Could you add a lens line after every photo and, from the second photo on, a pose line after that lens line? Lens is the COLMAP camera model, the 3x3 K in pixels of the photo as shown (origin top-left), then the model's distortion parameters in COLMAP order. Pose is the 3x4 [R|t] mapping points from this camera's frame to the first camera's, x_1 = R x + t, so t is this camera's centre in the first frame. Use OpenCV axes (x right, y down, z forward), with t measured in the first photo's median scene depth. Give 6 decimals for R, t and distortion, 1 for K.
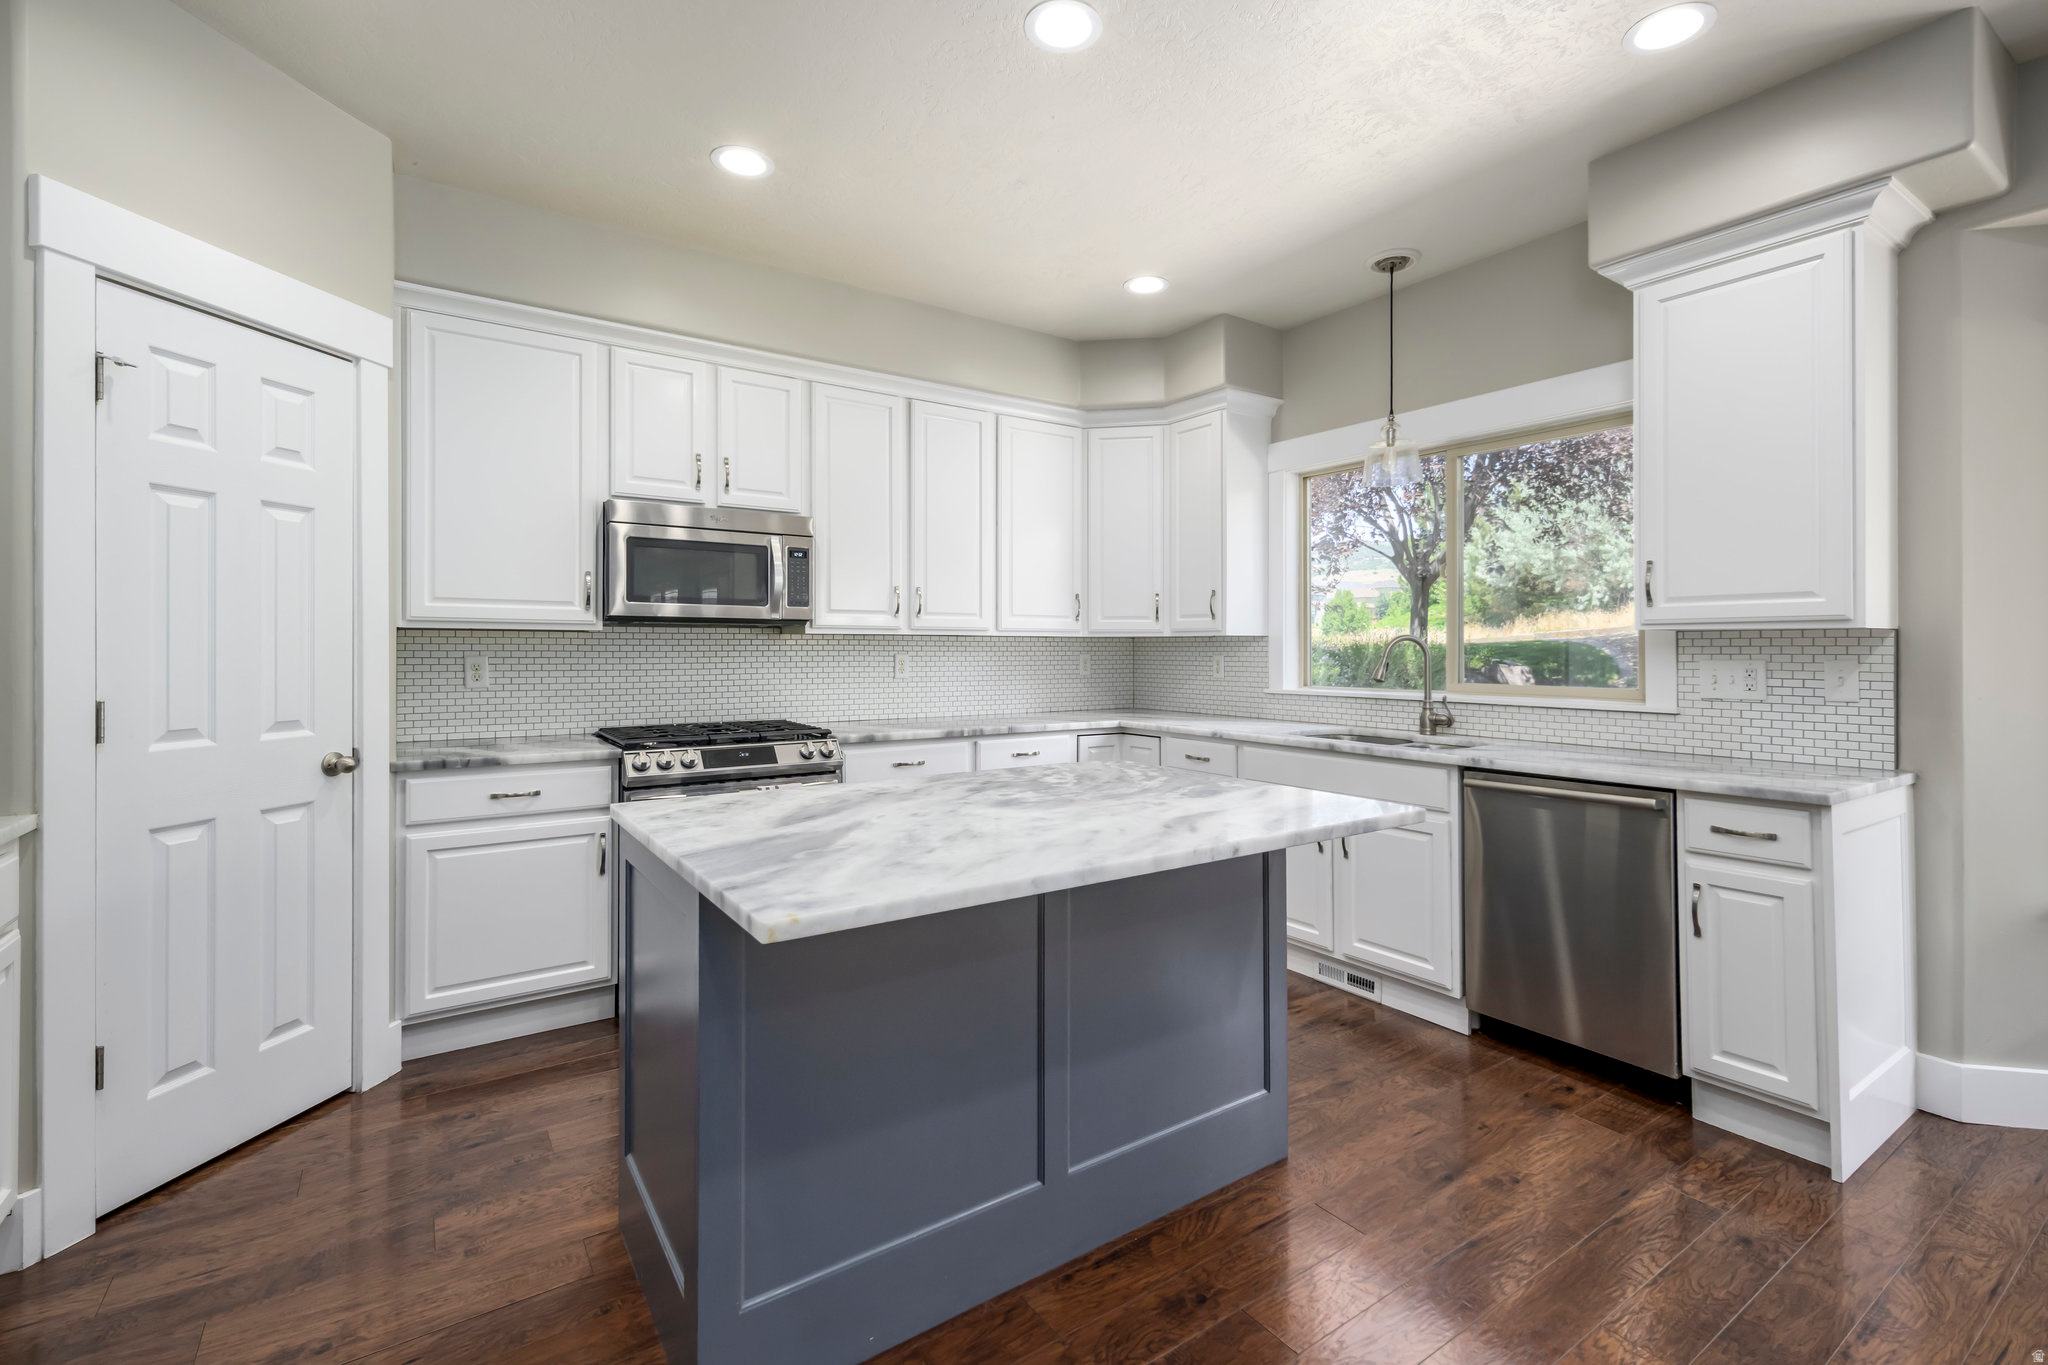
lens RADIAL K [[900.4, 0, 1052.4], [0, 900.4, 648.1], [0, 0, 1]] dist [0.012759, -0.001974]
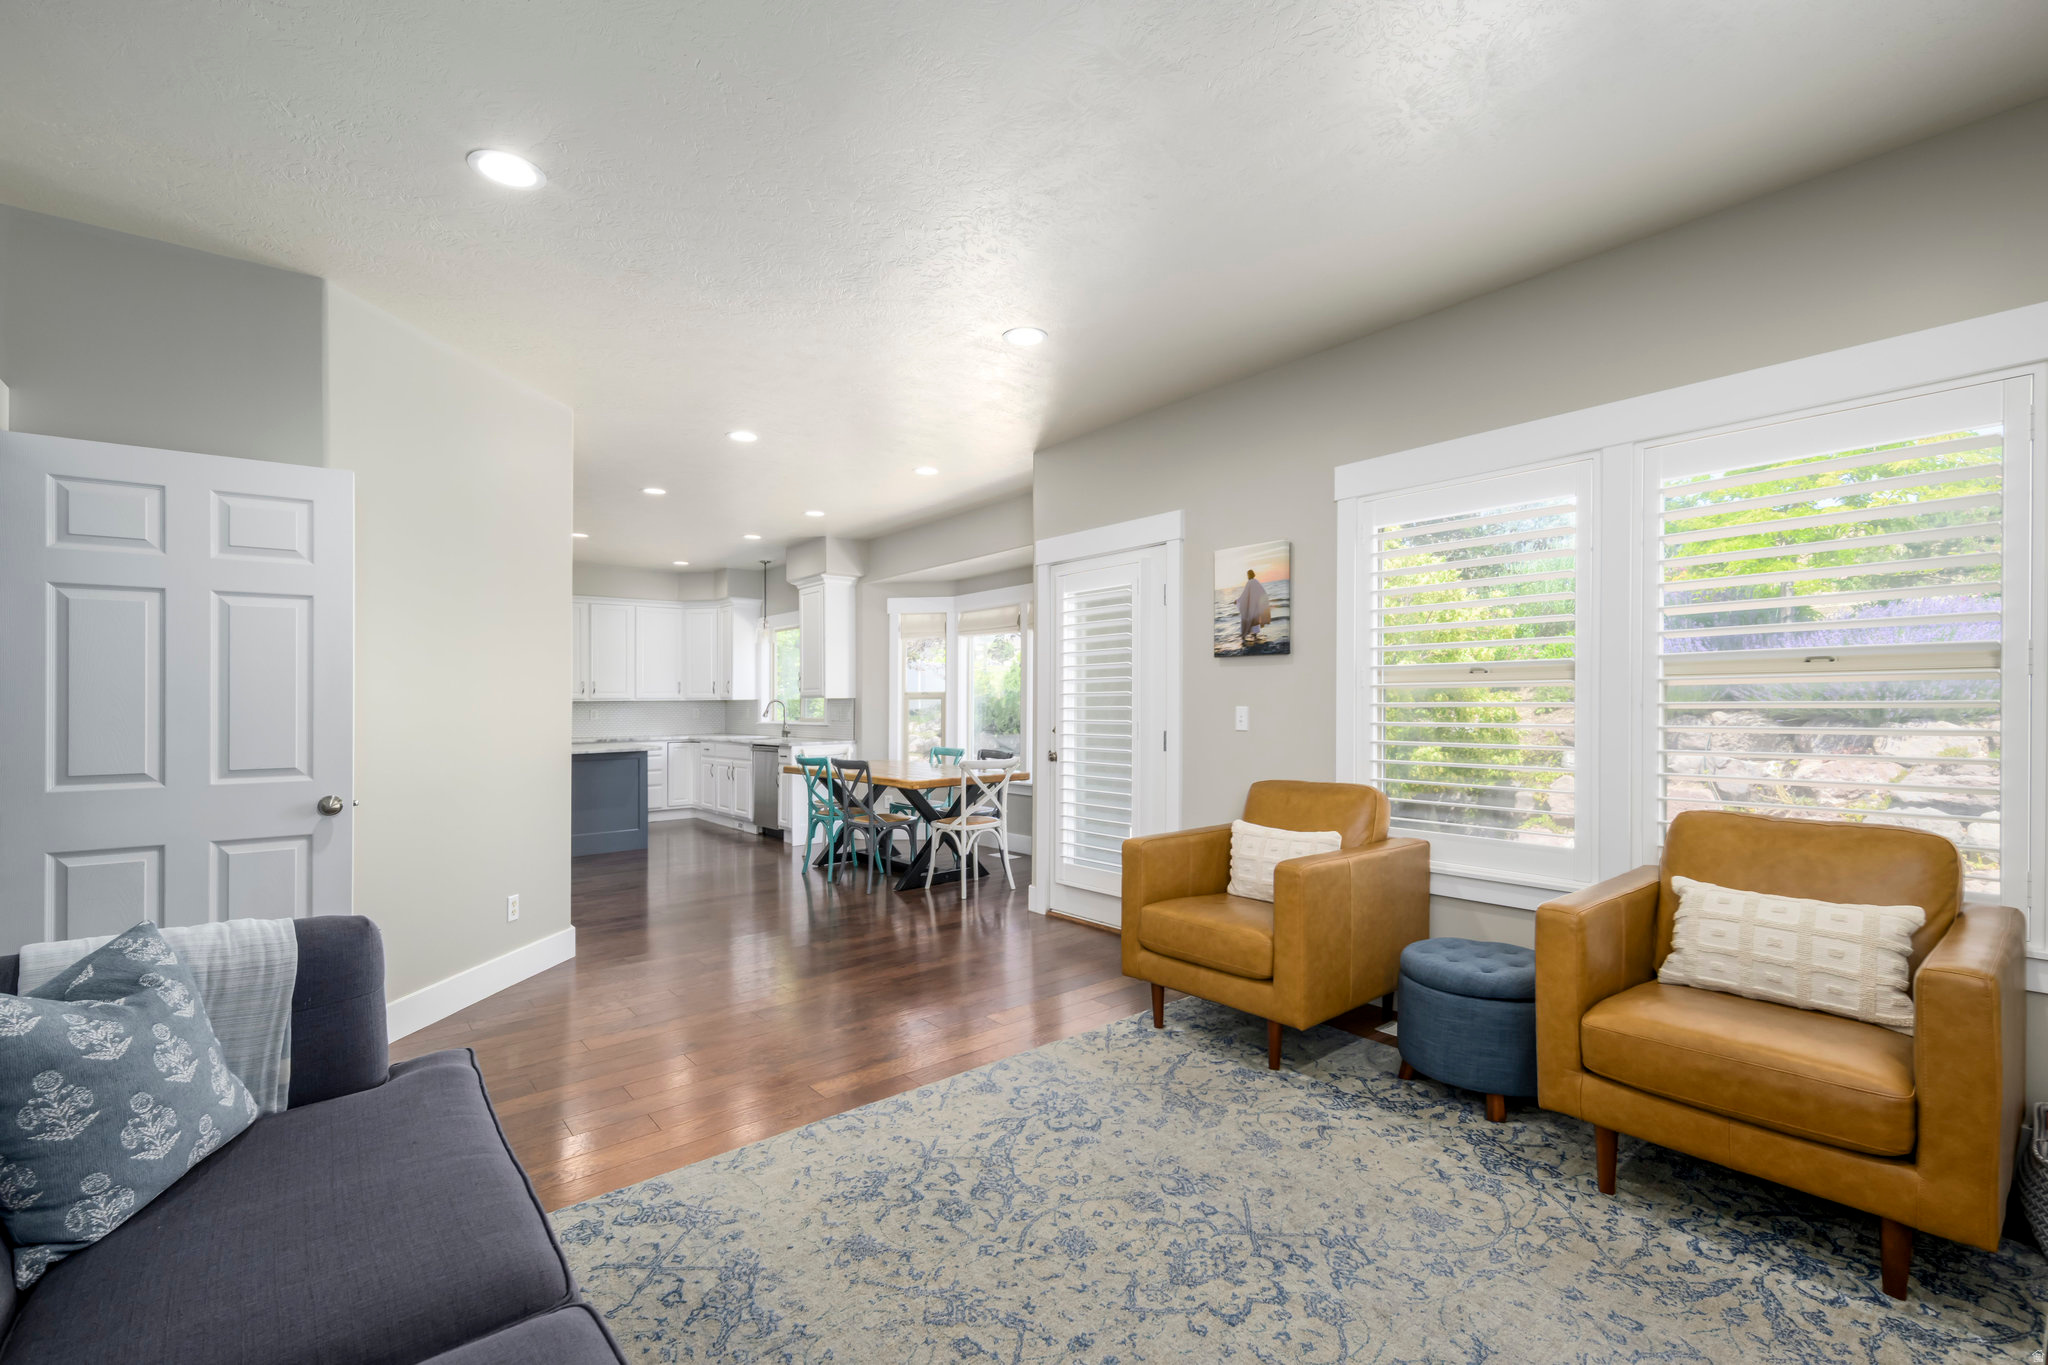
lens RADIAL K [[900.4, 0, 1048.2], [0, 900.4, 707.6], [0, 0, 1]] dist [0.012759, -0.001974]
pose [[0.997196, -0.011778, 0.073905, 1.300513], [0.011092, 0.999892, 0.009686, -0.008802], [-0.074011, -0.008839, 0.997218, -2.194939]]
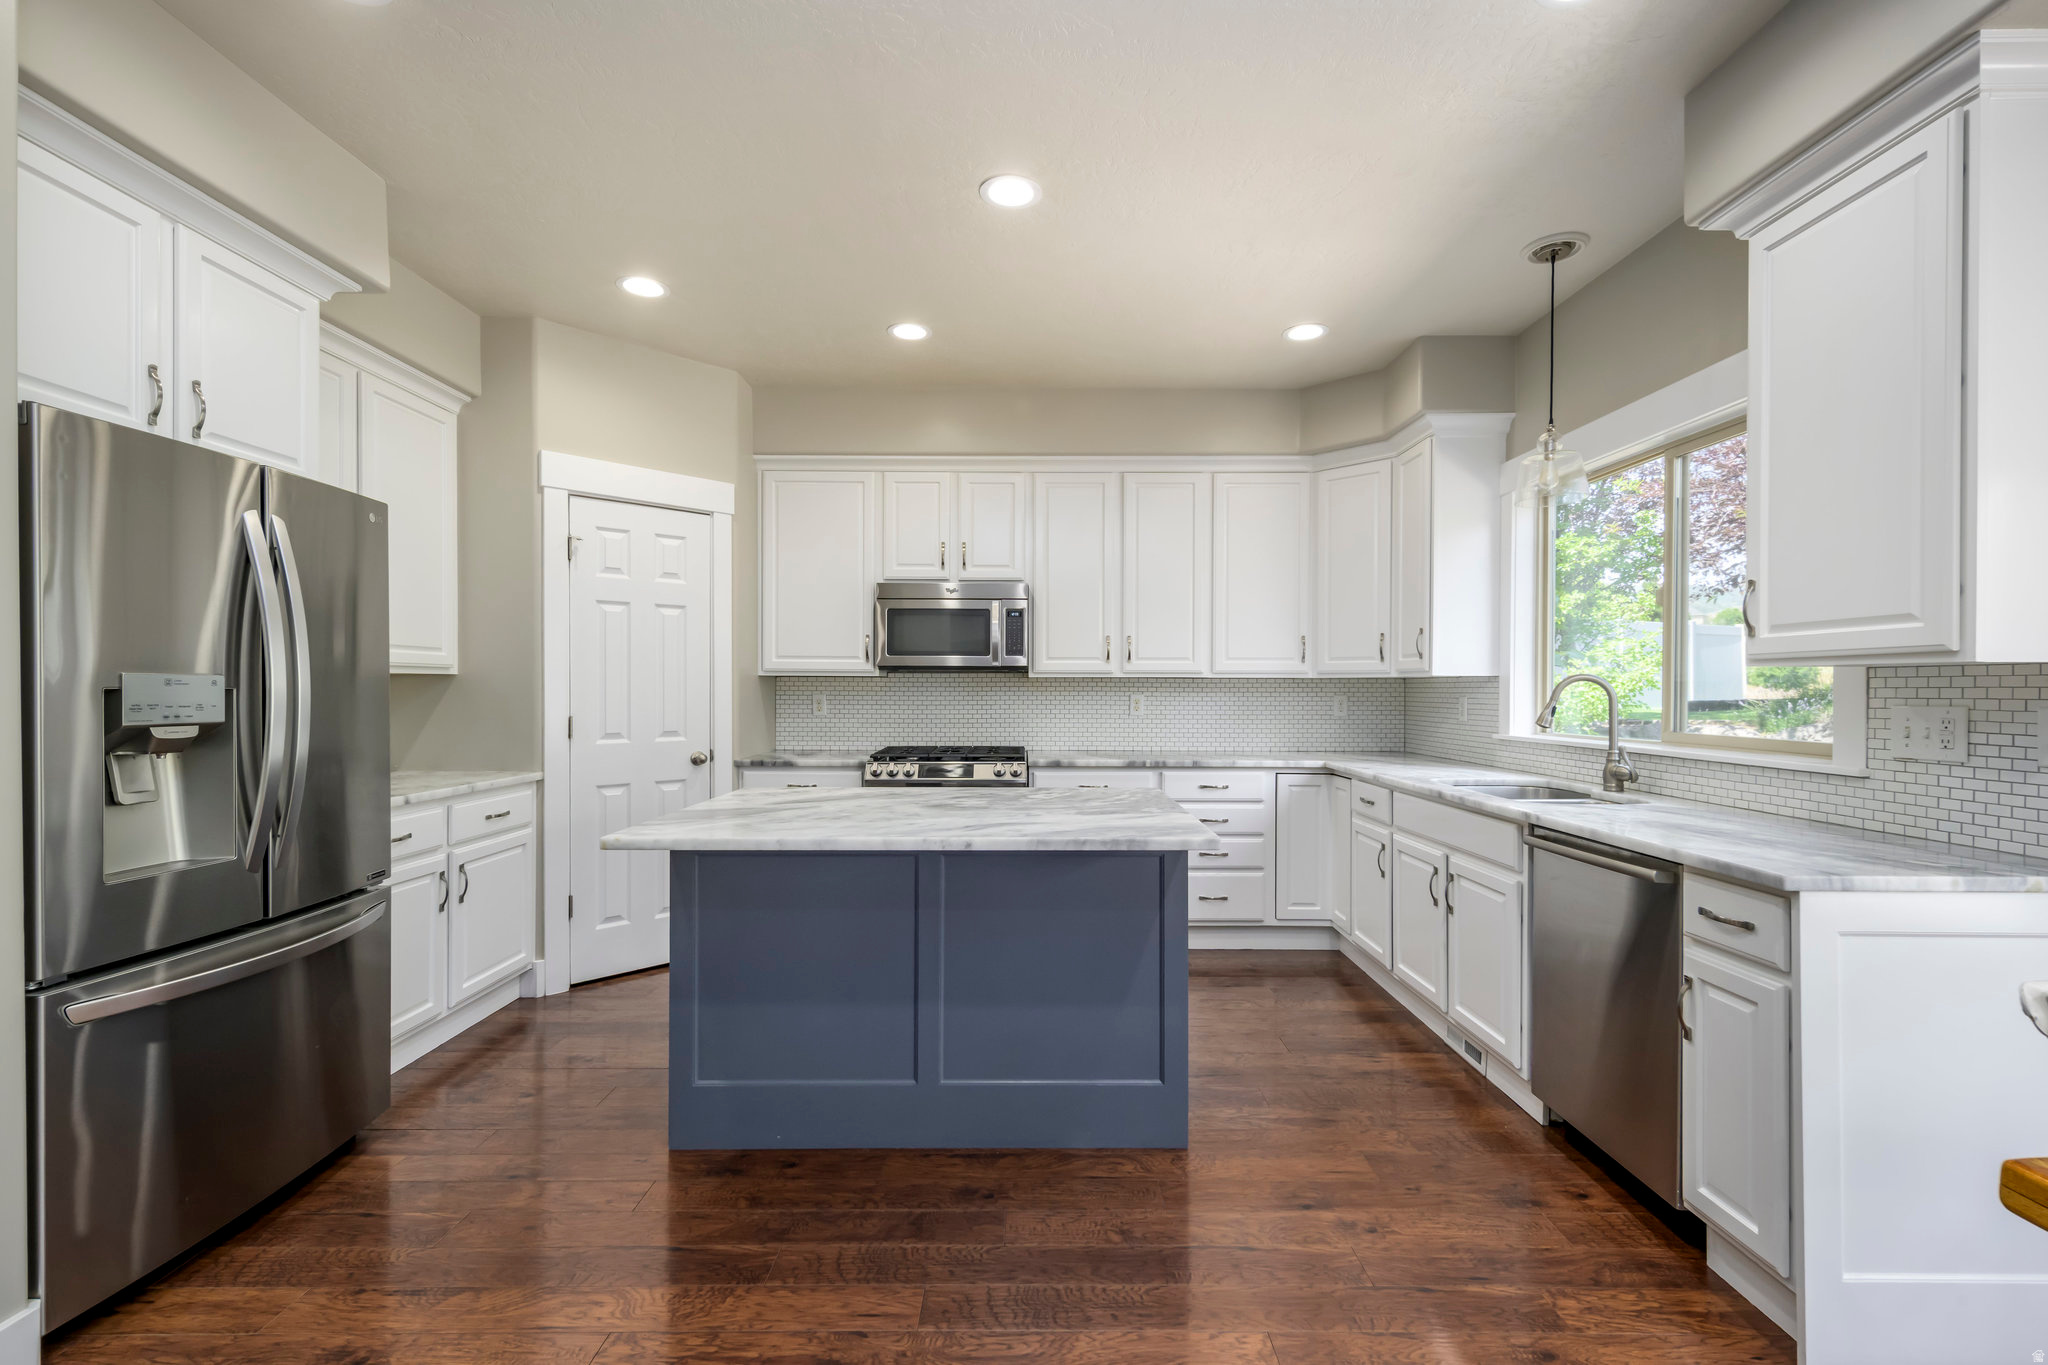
lens RADIAL K [[900.4, 0, 1049.7], [0, 900.4, 692.4], [0, 0, 1]] dist [0.012759, -0.001974]
pose [[0.827144, 0.003184, -0.561981, 0.606303], [-0.000607, 0.999988, 0.004772, -0.001159], [0.561990, -0.003606, 0.827136, -0.005918]]
